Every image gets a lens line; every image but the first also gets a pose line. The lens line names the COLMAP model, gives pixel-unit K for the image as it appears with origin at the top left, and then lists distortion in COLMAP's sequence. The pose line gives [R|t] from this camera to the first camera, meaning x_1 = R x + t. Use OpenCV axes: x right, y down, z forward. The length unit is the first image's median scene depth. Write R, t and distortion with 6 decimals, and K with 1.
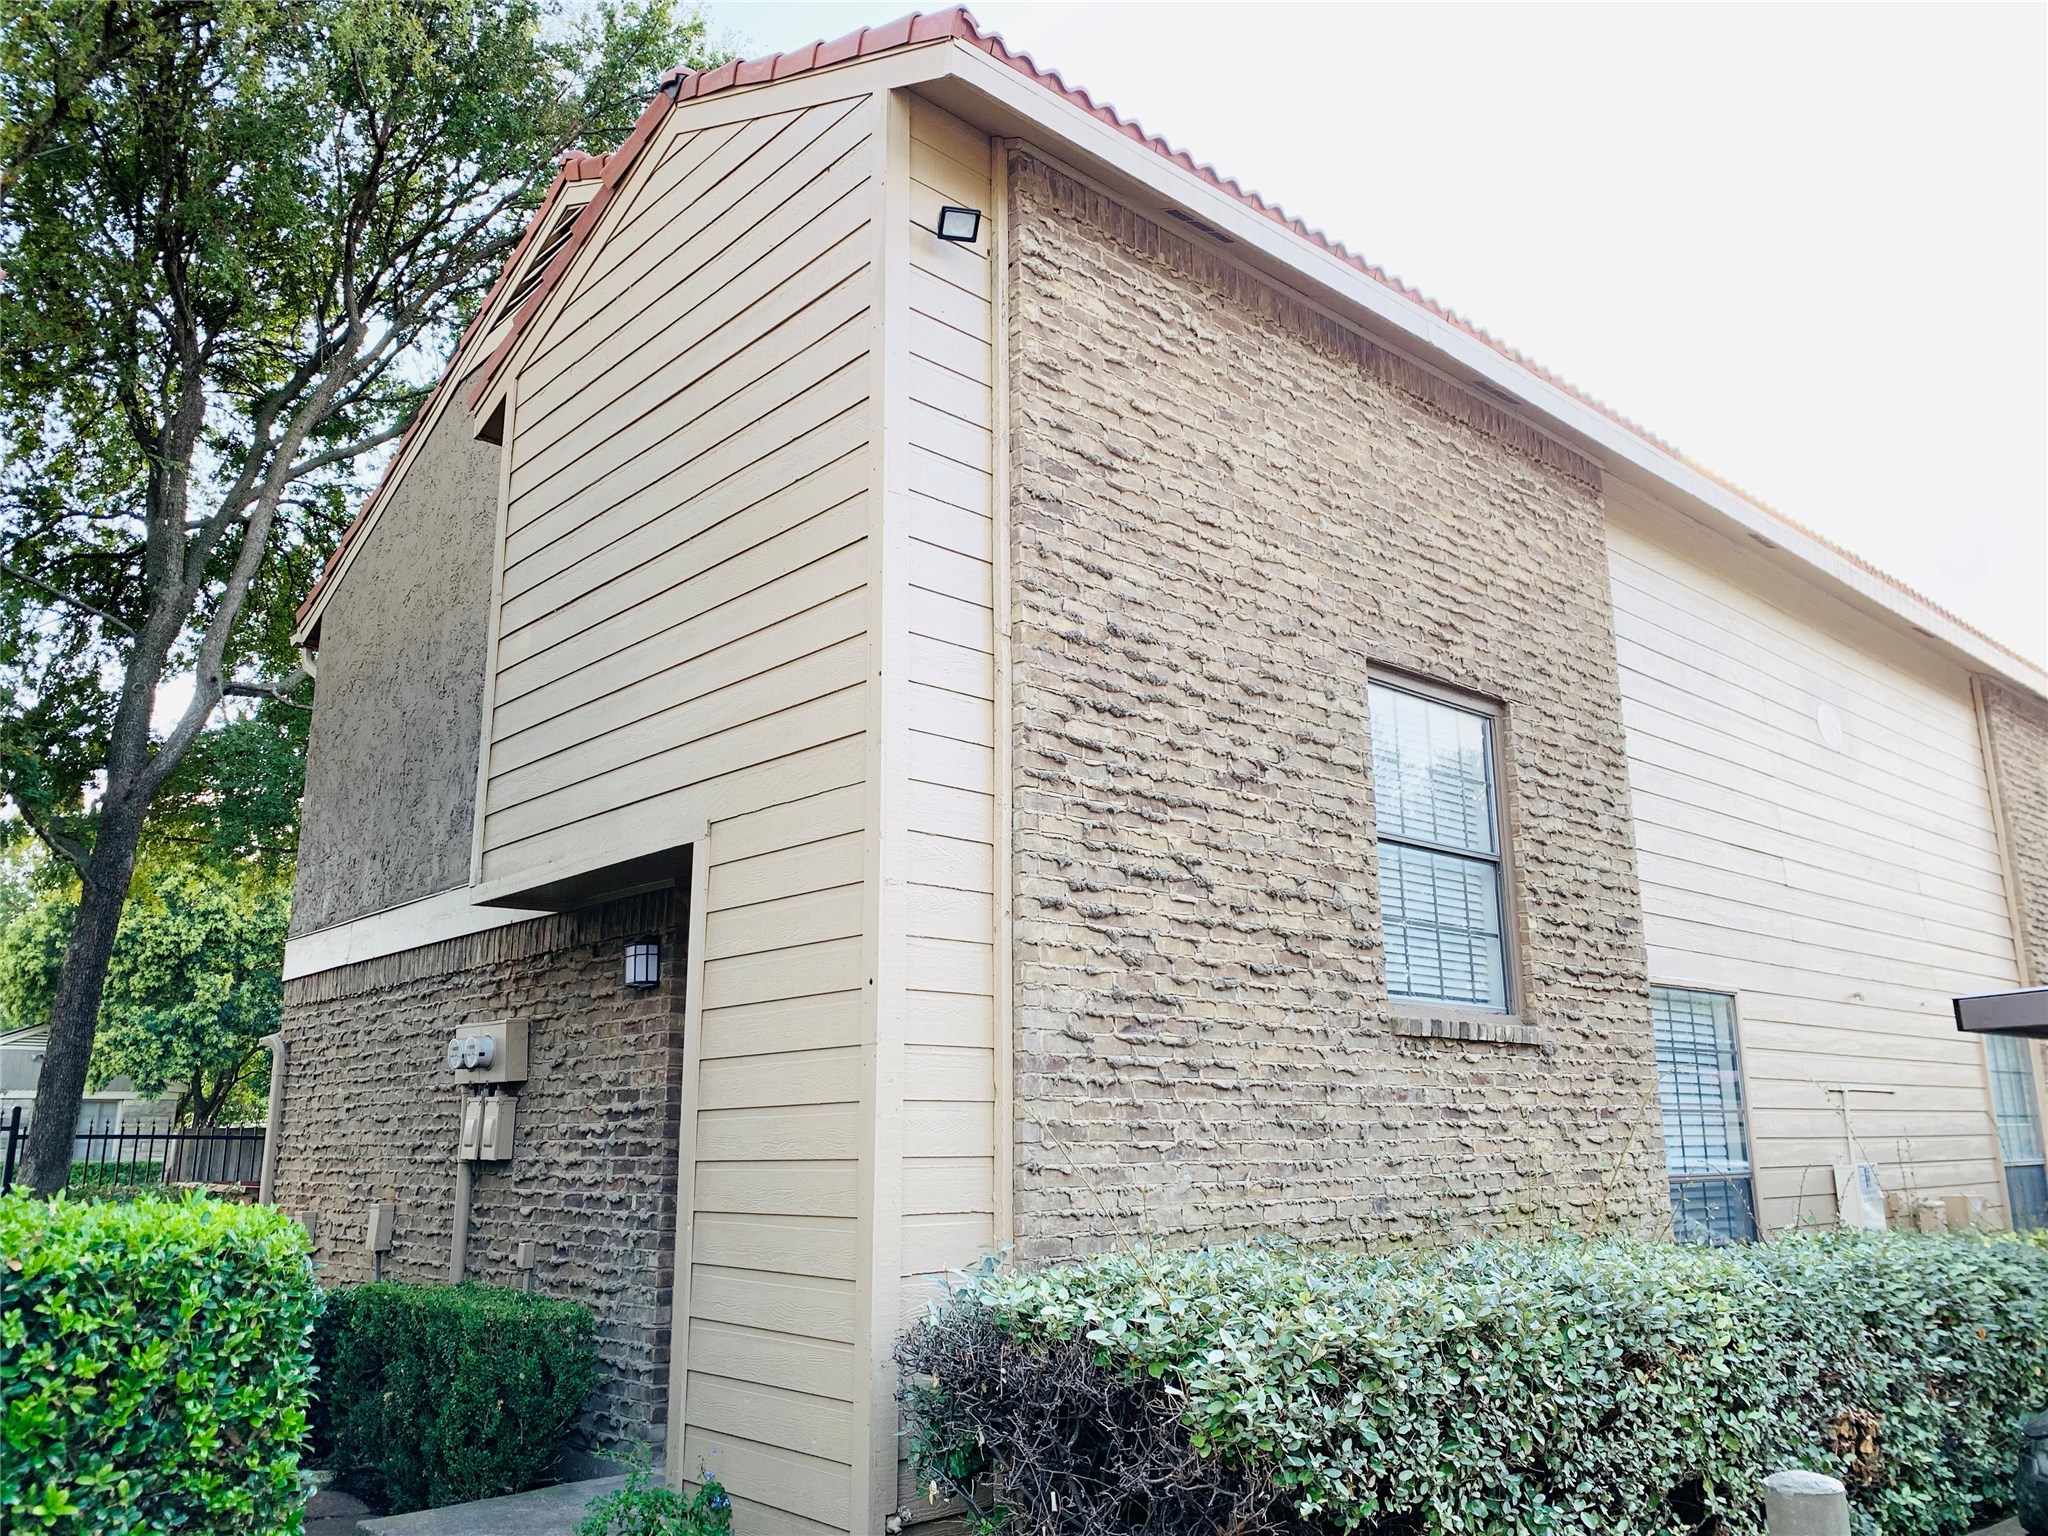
lens RADIAL K [[1570.5, 0, 1032.9], [0, 1570.5, 753.0], [0, 0, 1]] dist [0.046292, -0.054415]
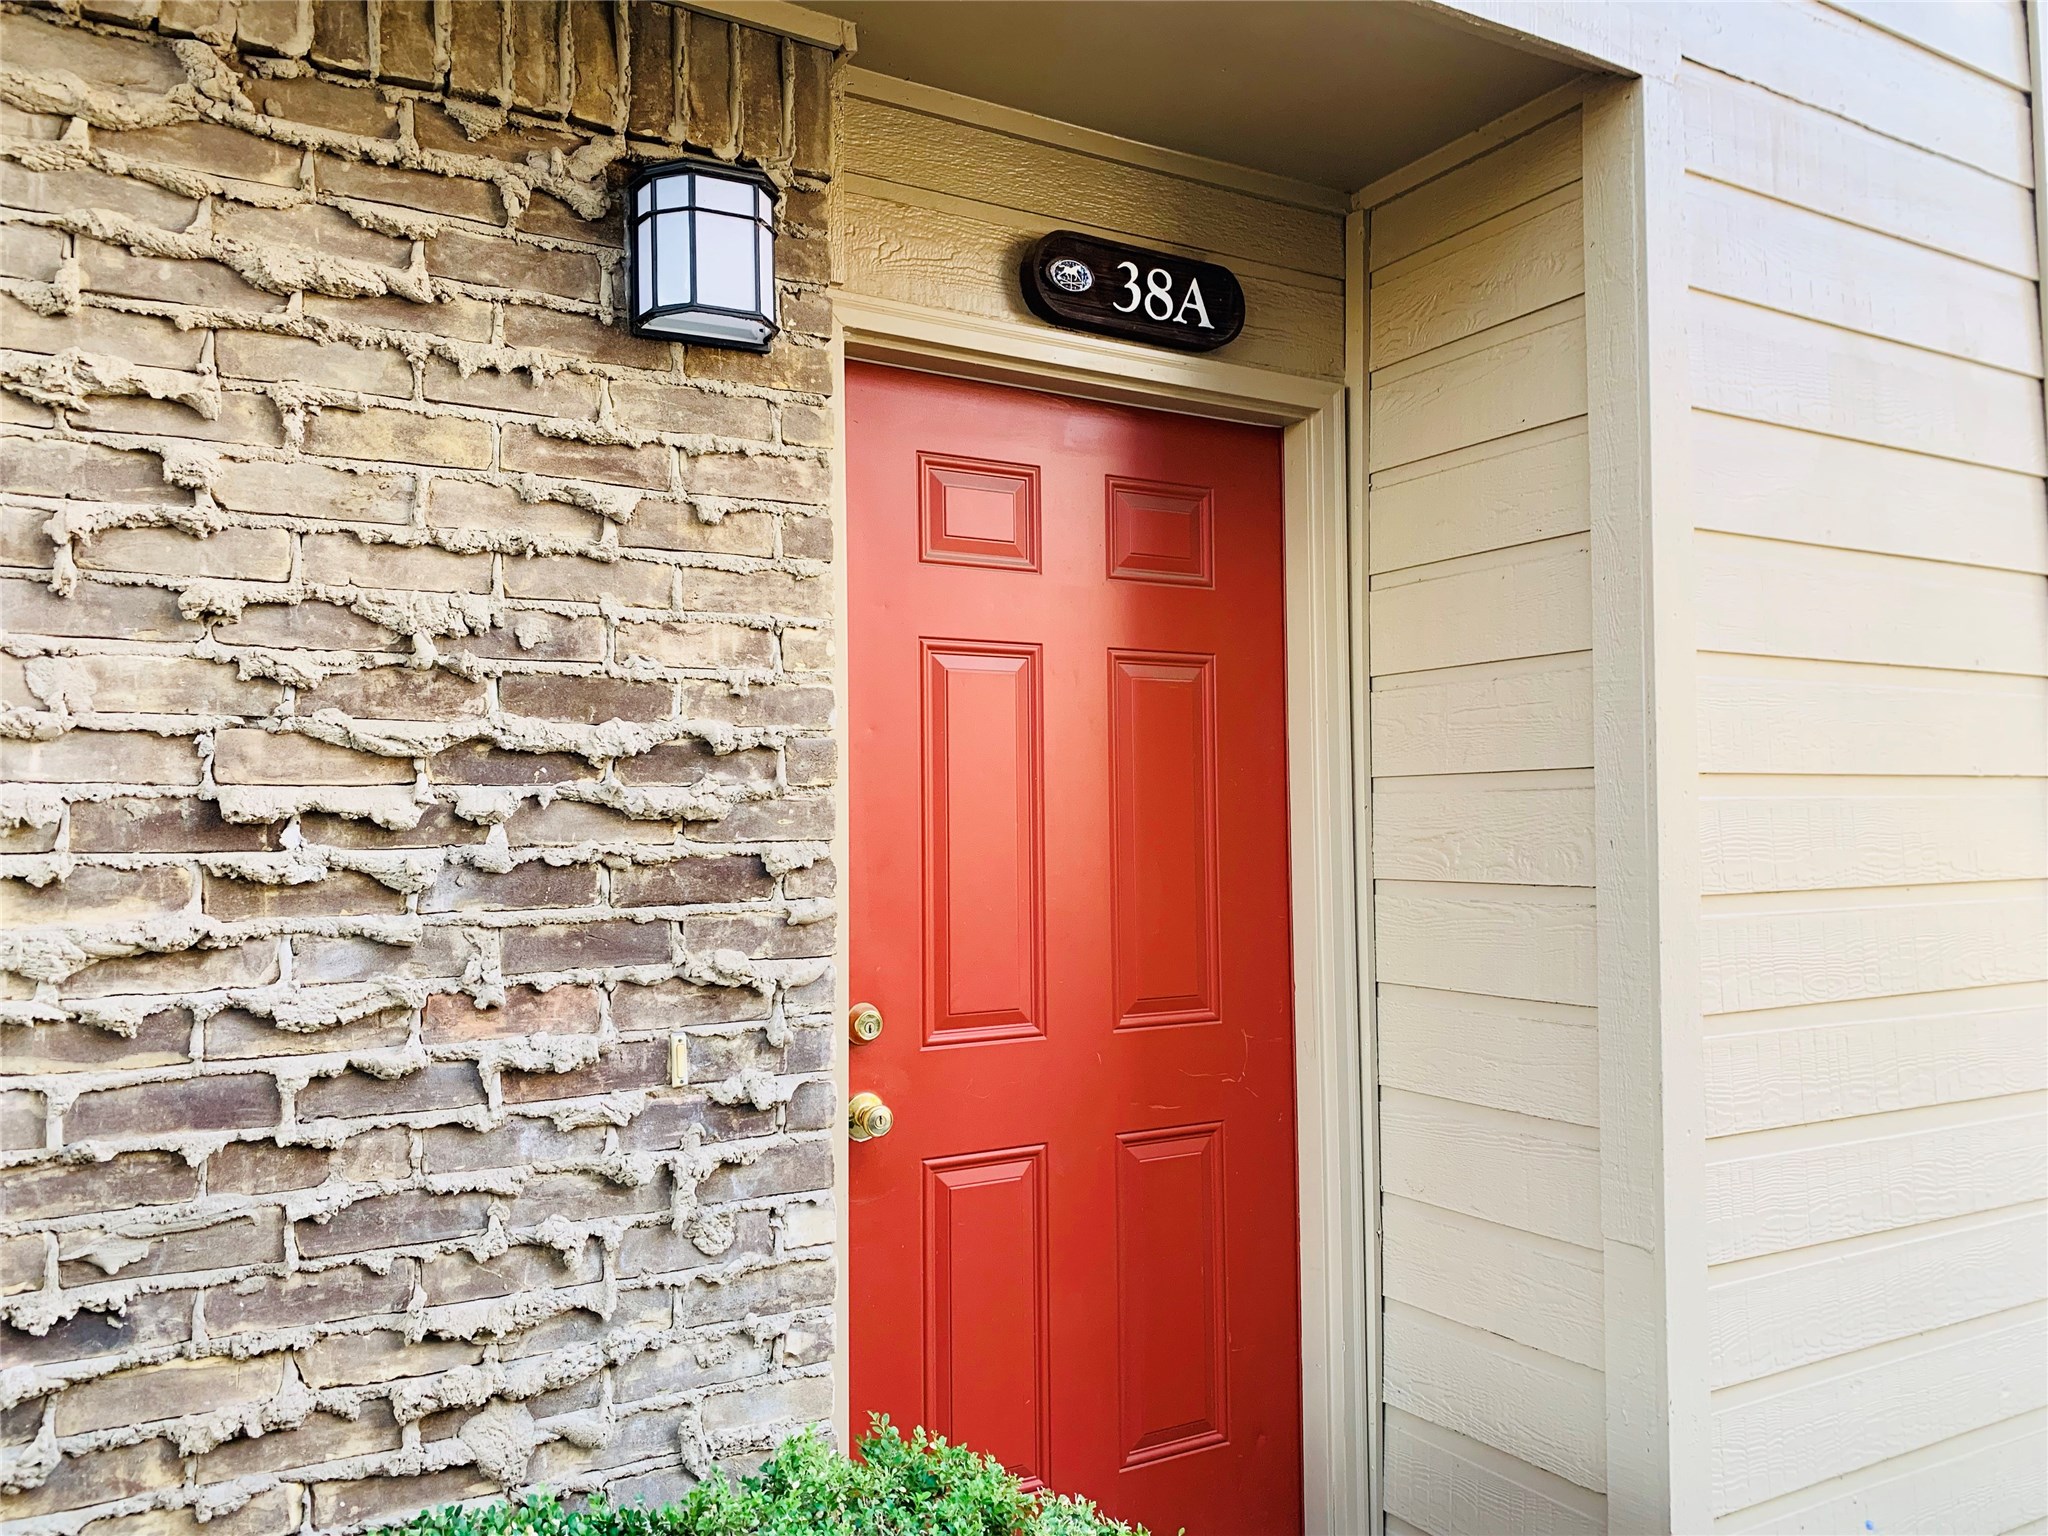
lens RADIAL K [[1570.5, 0, 1032.9], [0, 1570.5, 753.0], [0, 0, 1]] dist [0.046292, -0.054415]
pose [[0.196328, 0.058334, 0.978802, -0.514724], [-0.224974, 0.974279, -0.012939, 0.214178], [-0.954381, -0.217664, 0.204401, 0.871149]]
